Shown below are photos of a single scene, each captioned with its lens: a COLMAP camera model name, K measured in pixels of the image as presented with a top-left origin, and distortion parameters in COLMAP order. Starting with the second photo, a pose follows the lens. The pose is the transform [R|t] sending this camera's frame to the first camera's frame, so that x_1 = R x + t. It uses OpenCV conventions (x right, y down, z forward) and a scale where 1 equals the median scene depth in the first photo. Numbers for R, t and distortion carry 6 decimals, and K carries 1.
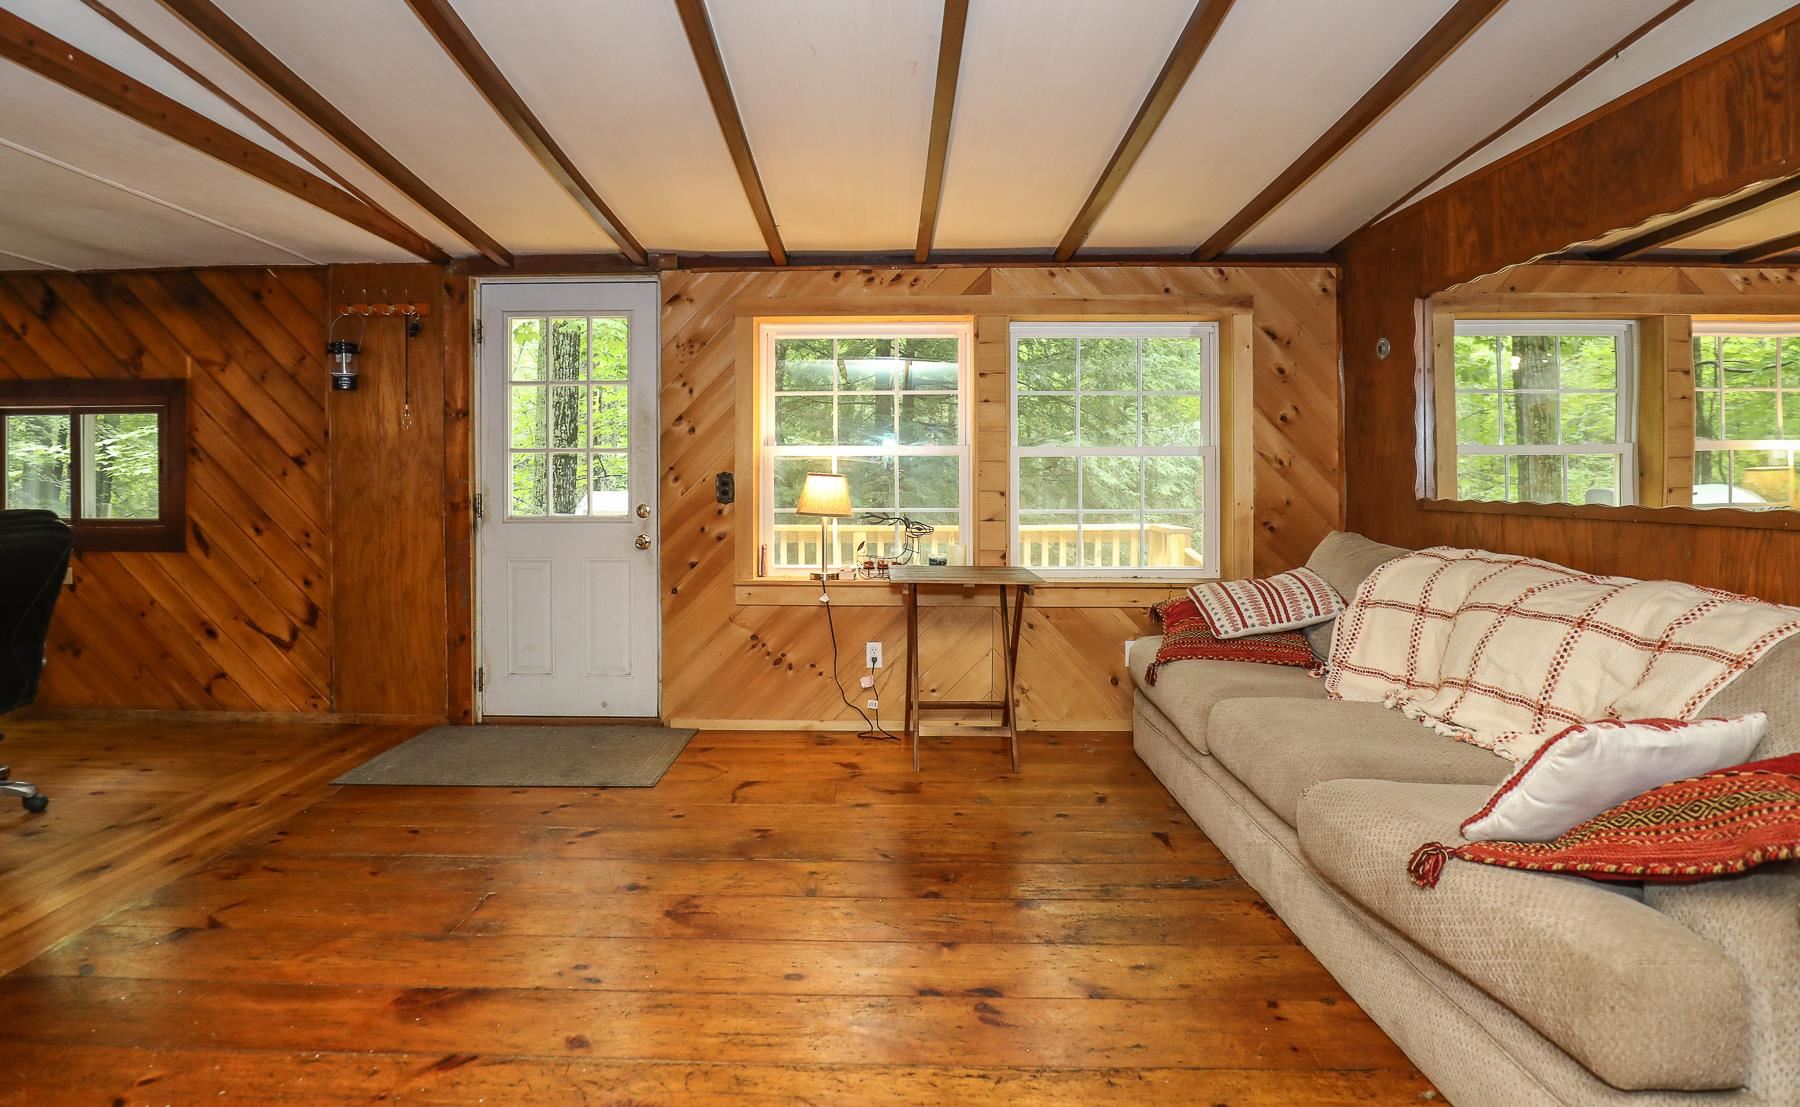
lens RADIAL K [[895.3, 0, 863.4], [0, 895.3, 487.2], [0, 0, 1]] dist [-0.034442, 0.008349]
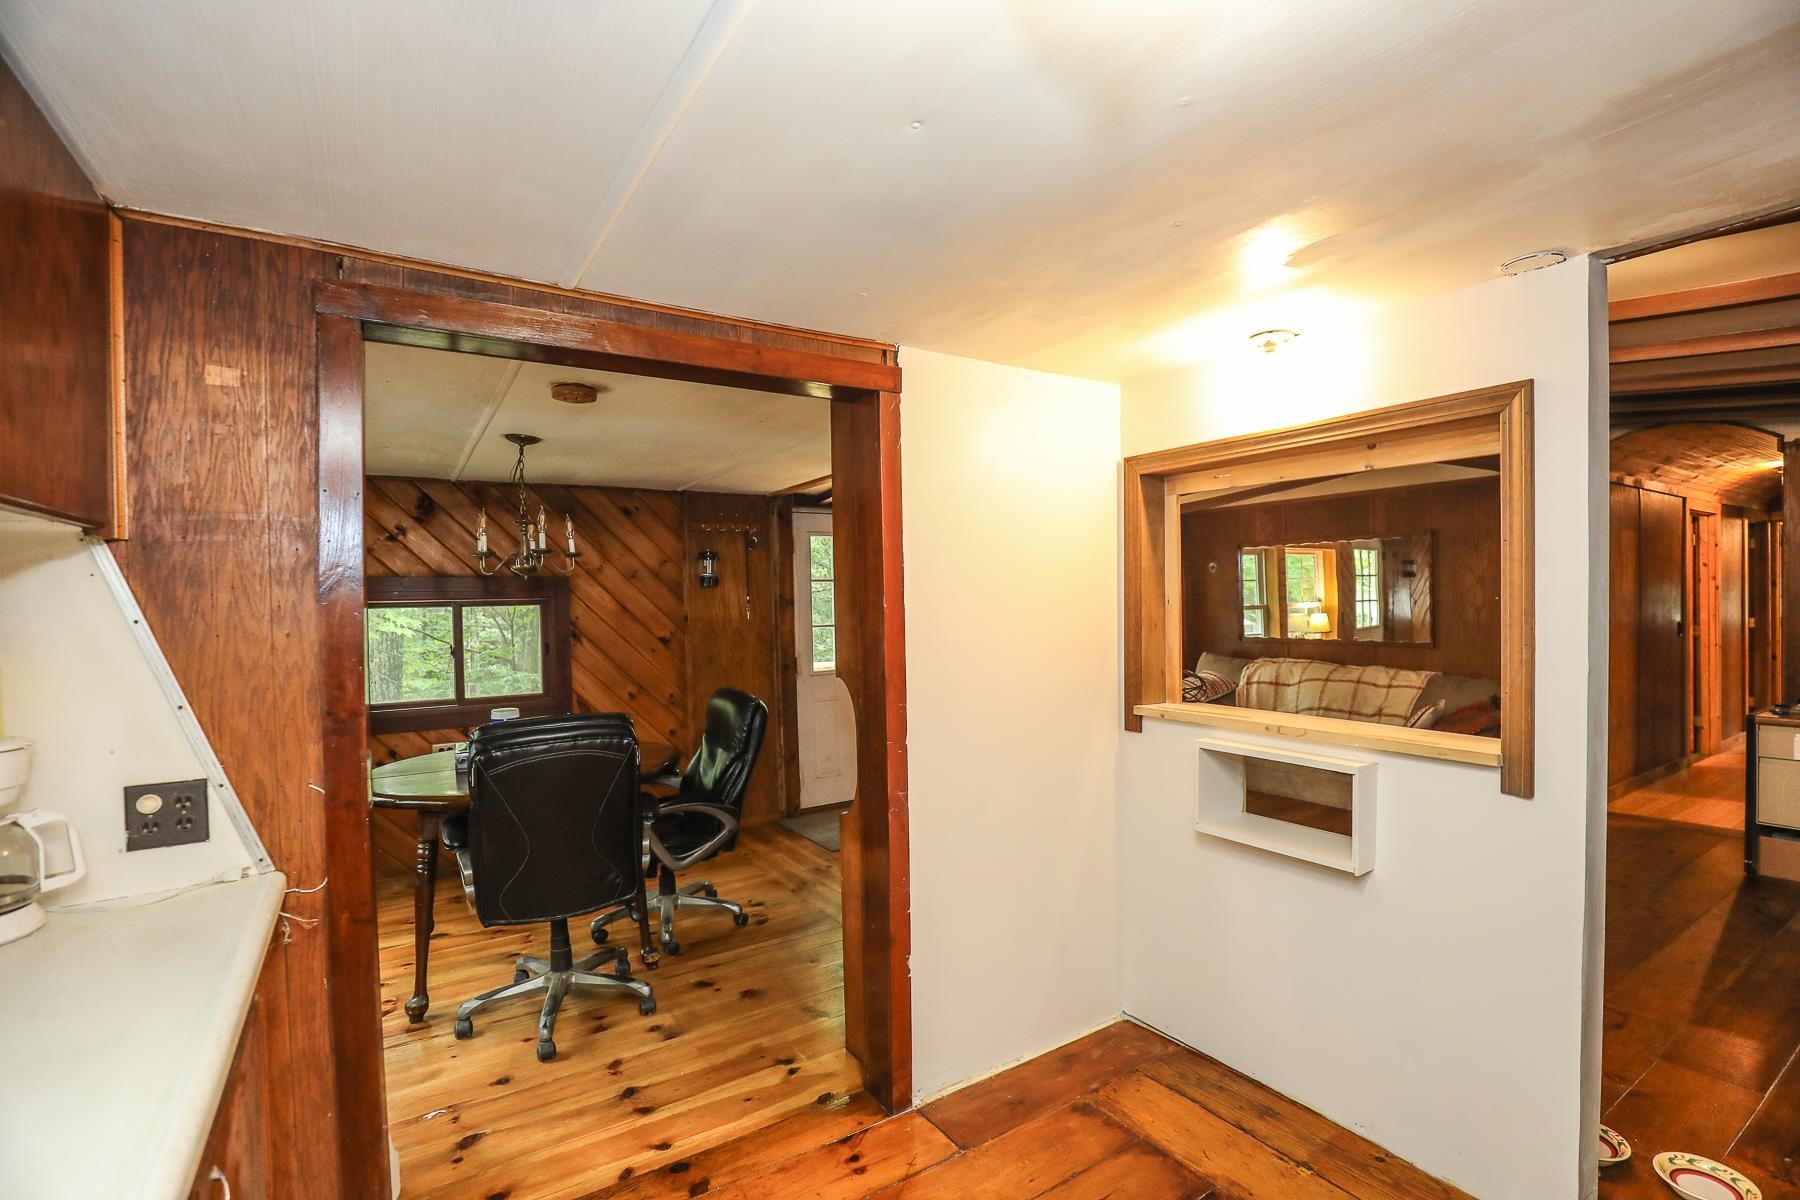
lens RADIAL K [[823.8, 0, 909.8], [0, 823.8, 611.2], [0, 0, 1]] dist [-0.039759, 0.009997]
pose [[0.821069, -0.024363, 0.570308, -1.042291], [0.024287, 0.999675, 0.007739, -0.073635], [-0.570312, 0.007496, 0.821394, -0.200564]]
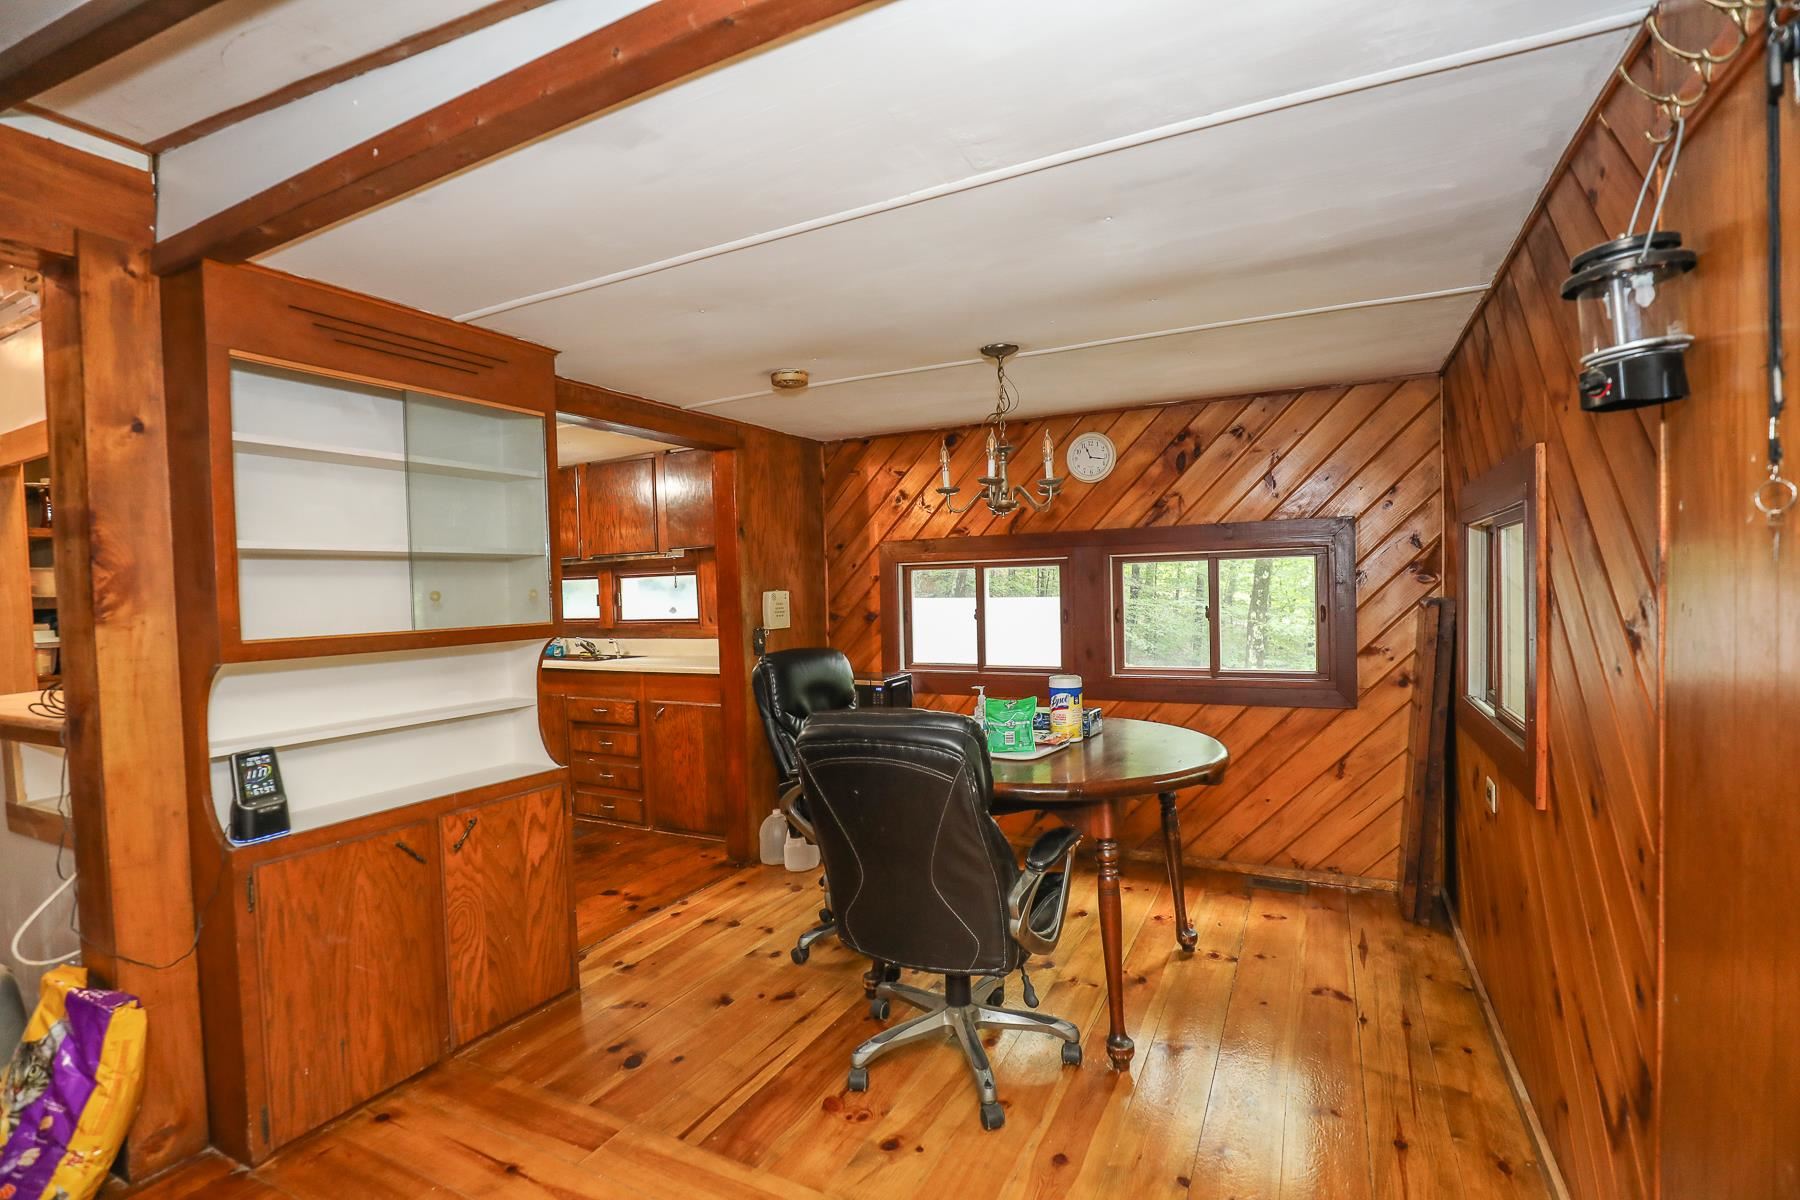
lens RADIAL K [[823.8, 0, 909.8], [0, 823.8, 611.2], [0, 0, 1]] dist [-0.039759, 0.009997]
pose [[-0.421539, 0.039123, -0.905966, -0.244119], [0.020835, 0.999223, 0.033456, -0.055490], [0.906571, -0.004772, -0.422027, 0.891862]]
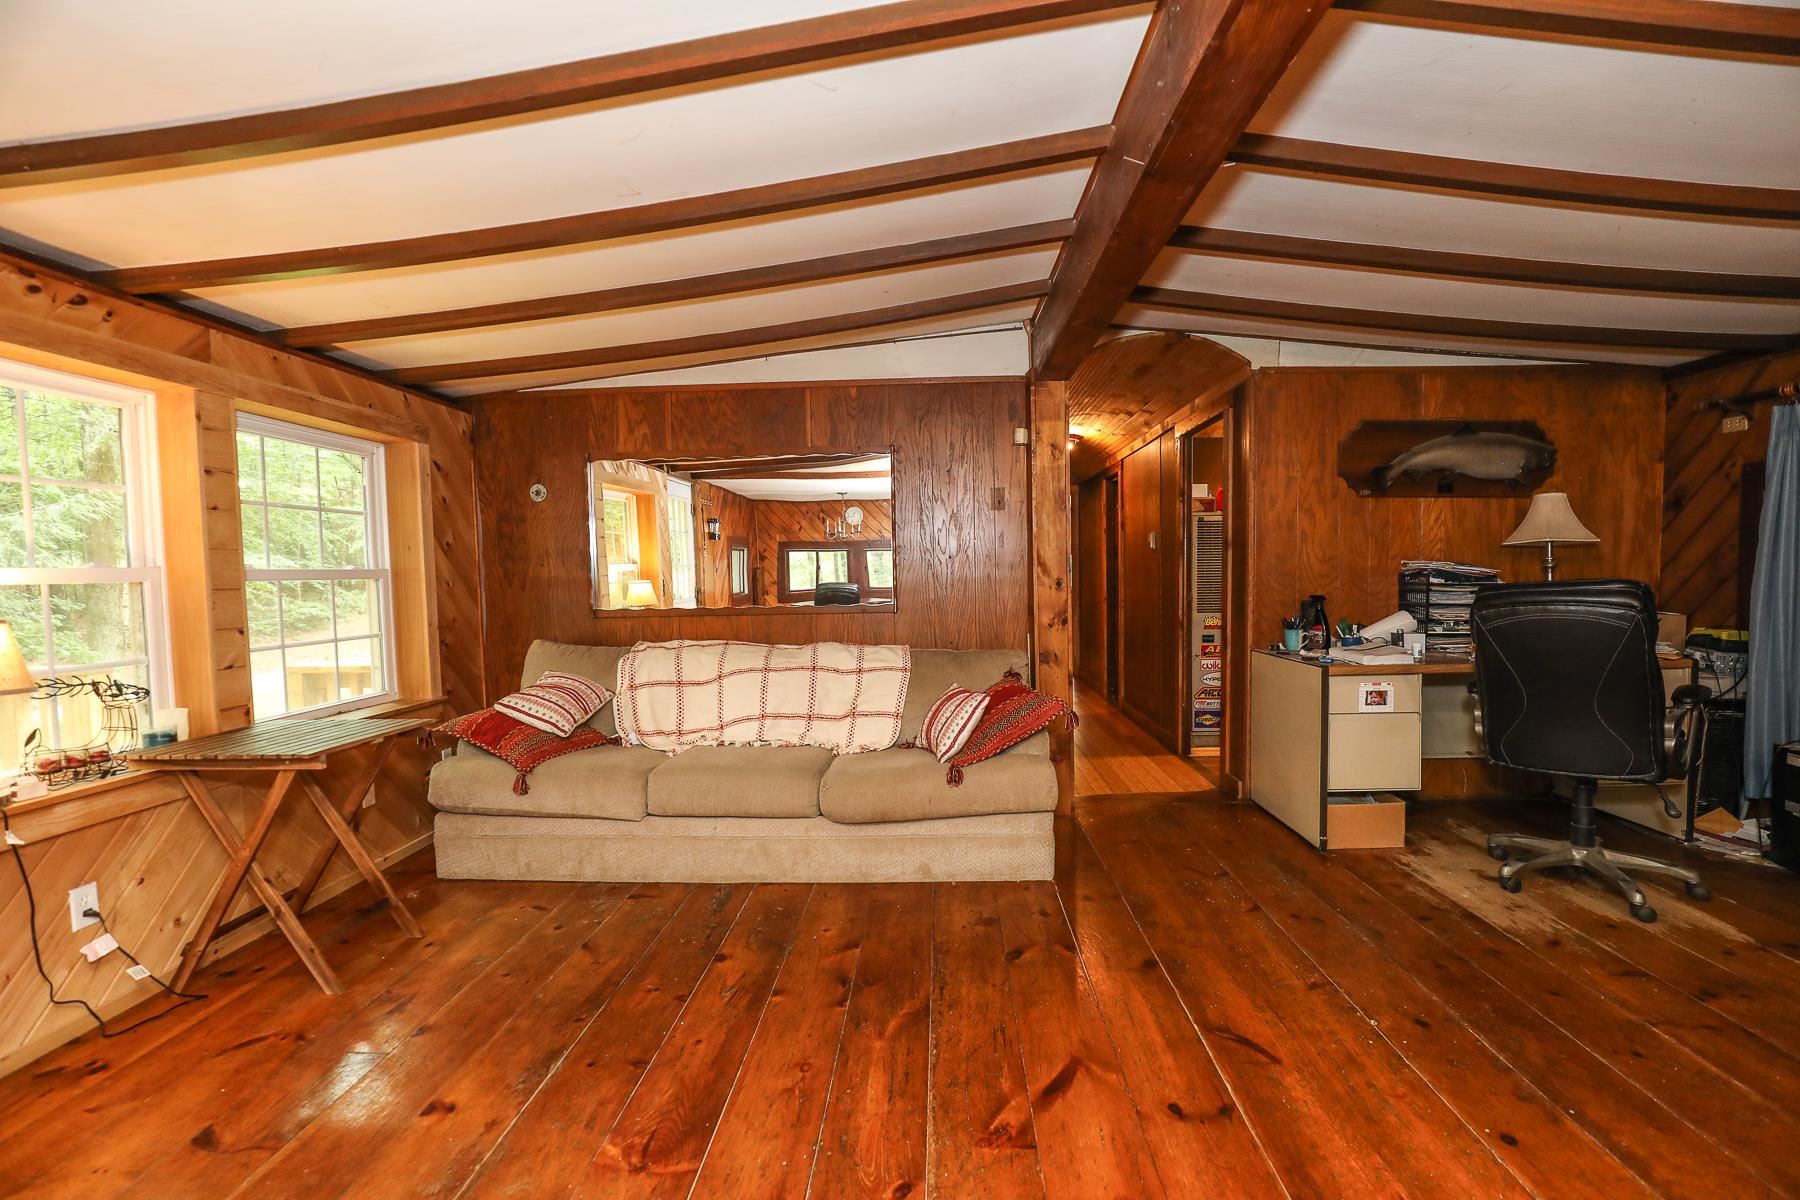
lens RADIAL K [[823.8, 0, 909.8], [0, 823.8, 611.2], [0, 0, 1]] dist [-0.039759, 0.009997]
pose [[0.011068, -0.049607, 0.998708, -0.514413], [0.026742, 0.998426, 0.049296, -0.028049], [-0.999581, 0.026162, 0.012377, 0.409871]]
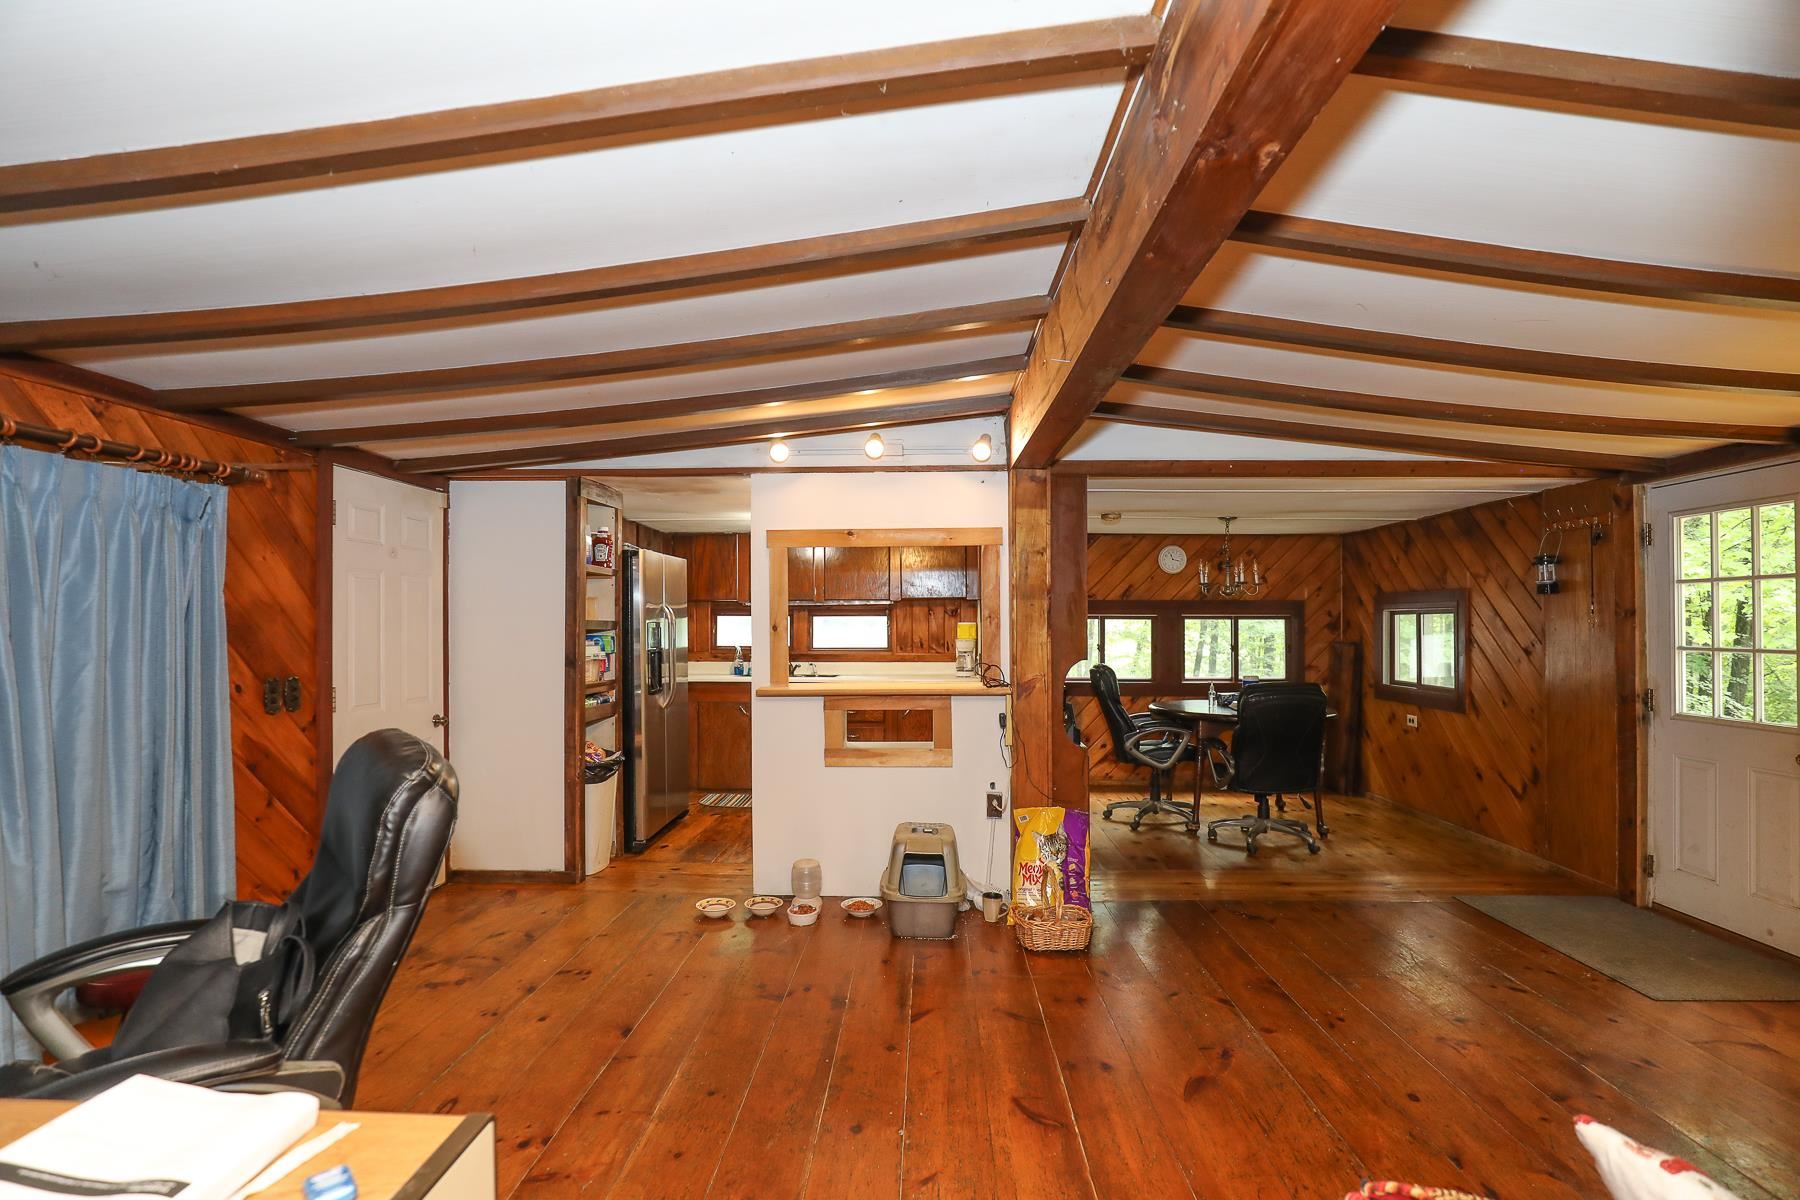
lens RADIAL K [[848.5, 0, 903.0], [0, 848.5, 609.7], [0, 0, 1]] dist [-0.036869, 0.009891]
pose [[0.003959, -0.014032, -0.999894, 0.542765], [-0.010331, 0.999848, -0.014072, -0.063209], [0.999939, 0.010385, 0.003814, 0.113897]]
